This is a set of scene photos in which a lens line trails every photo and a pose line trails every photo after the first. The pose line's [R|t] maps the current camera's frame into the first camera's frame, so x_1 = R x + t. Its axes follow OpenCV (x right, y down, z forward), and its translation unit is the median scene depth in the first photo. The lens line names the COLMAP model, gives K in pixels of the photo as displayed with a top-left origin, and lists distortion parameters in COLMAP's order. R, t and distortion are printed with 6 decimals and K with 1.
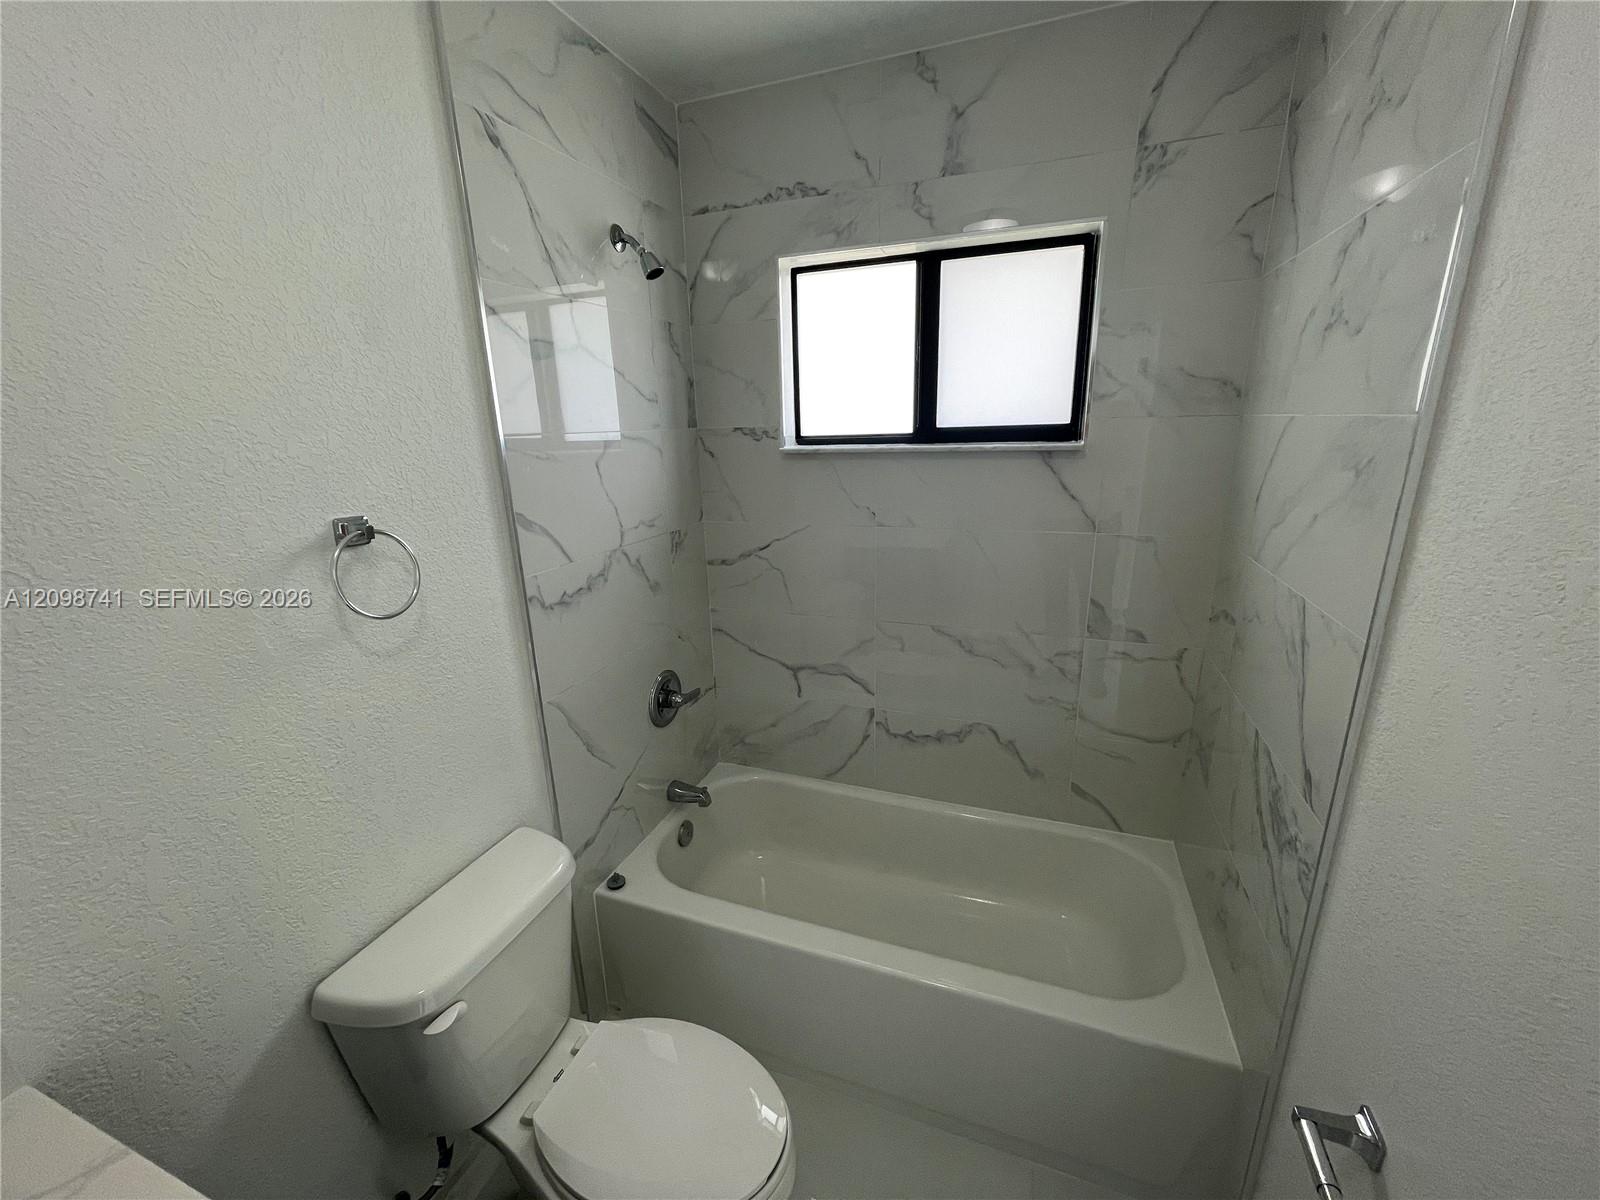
lens RADIAL K [[650.1, 0, 795.6], [0, 650.1, 607.8], [0, 0, 1]] dist [-0.000556, -0.000176]
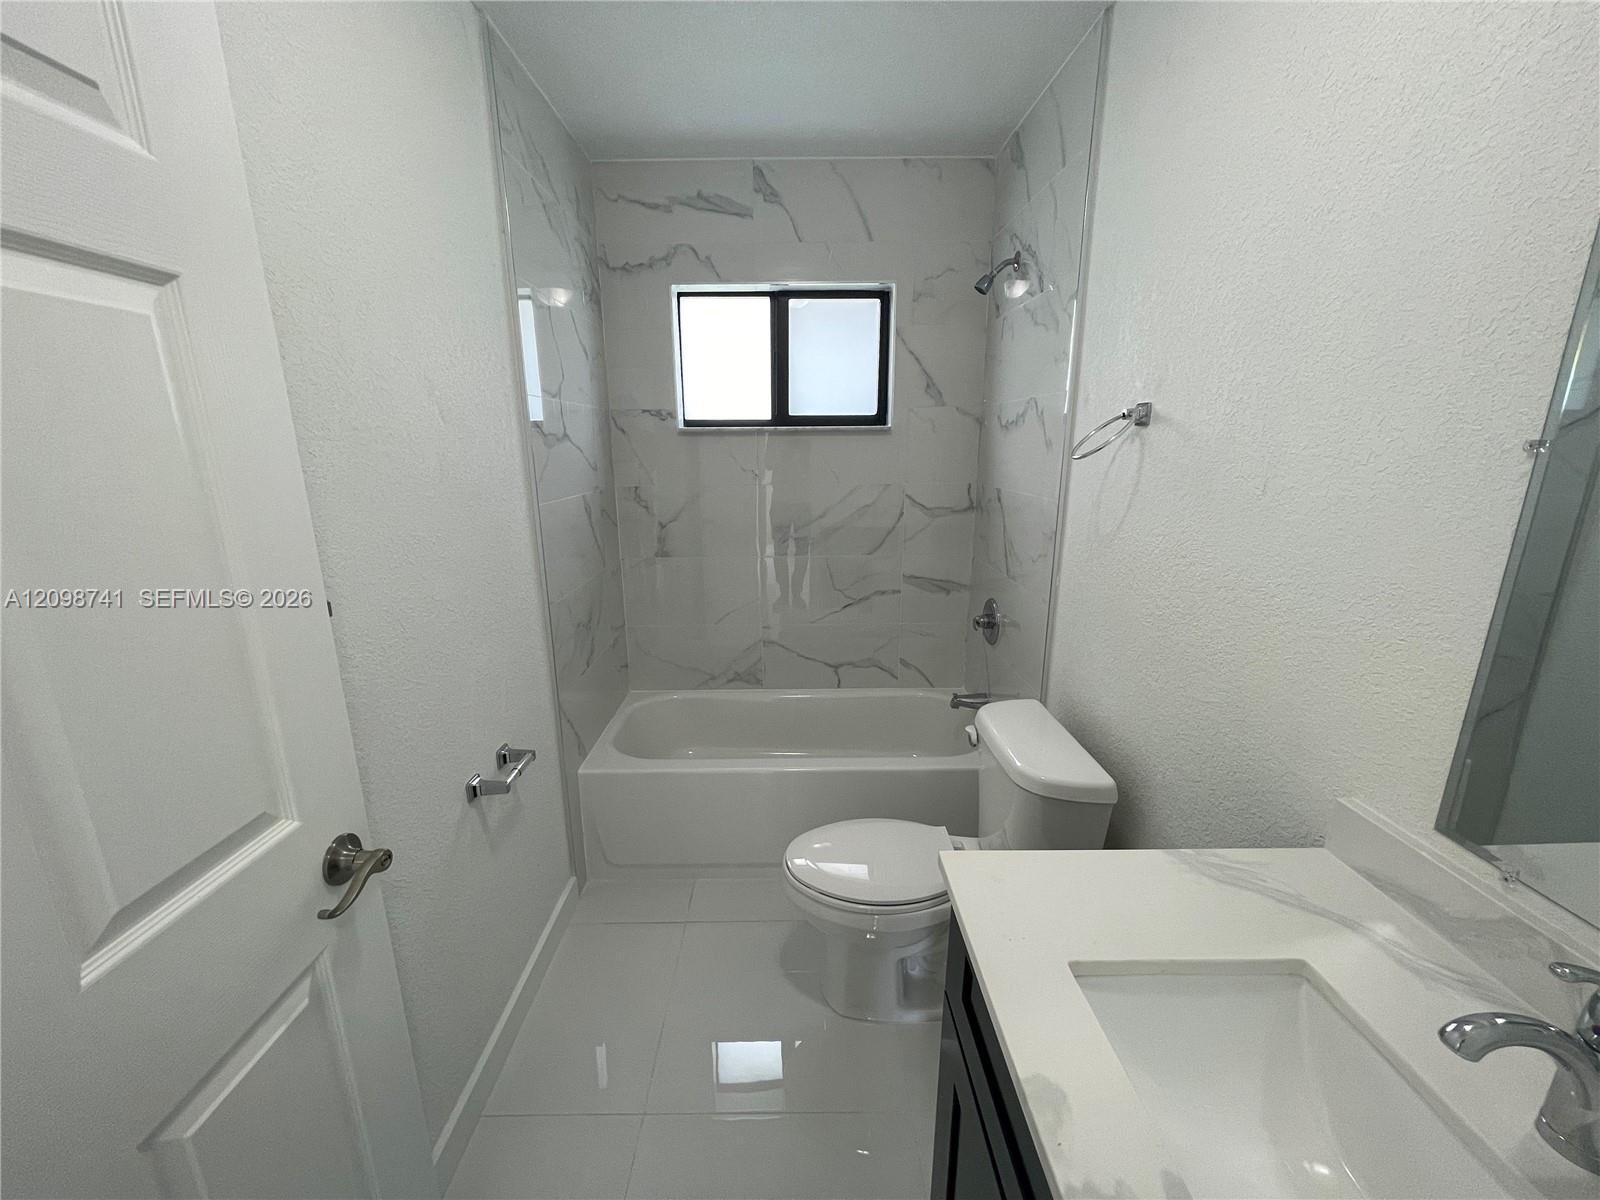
lens RADIAL K [[634.4, 0, 793.6], [0, 634.4, 605.0], [0, 0, 1]] dist [-0.001285, -0.000228]
pose [[0.932935, -0.067920, 0.353581, -0.306605], [0.078247, 0.996822, -0.014977, 0.162873], [-0.351440, 0.041639, 0.935284, -0.287706]]
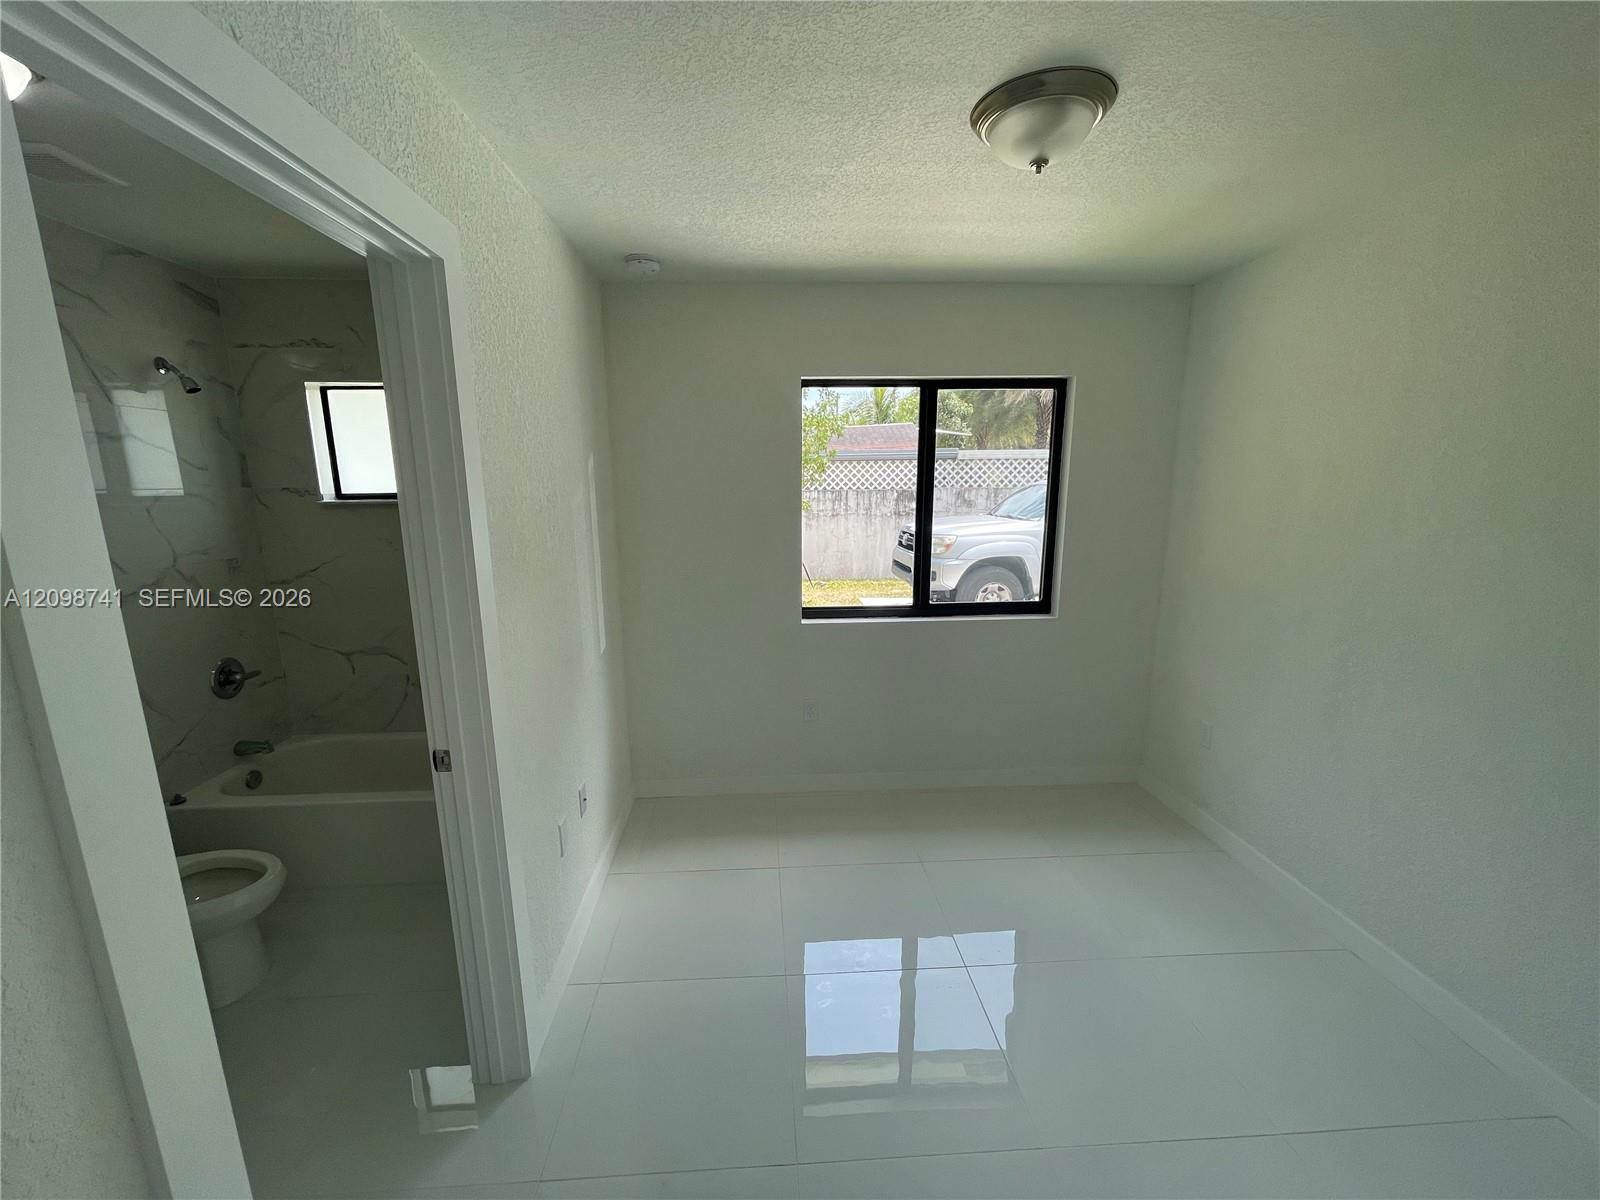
lens RADIAL K [[640.9, 0, 794.3], [0, 640.9, 609.4], [0, 0, 1]] dist [-0.000485, 0.000040]
pose [[0.912034, -0.060967, 0.405557, 0.395571], [0.096962, 0.992908, -0.068788, 0.226938], [-0.398487, 0.102061, 0.911478, -0.823755]]
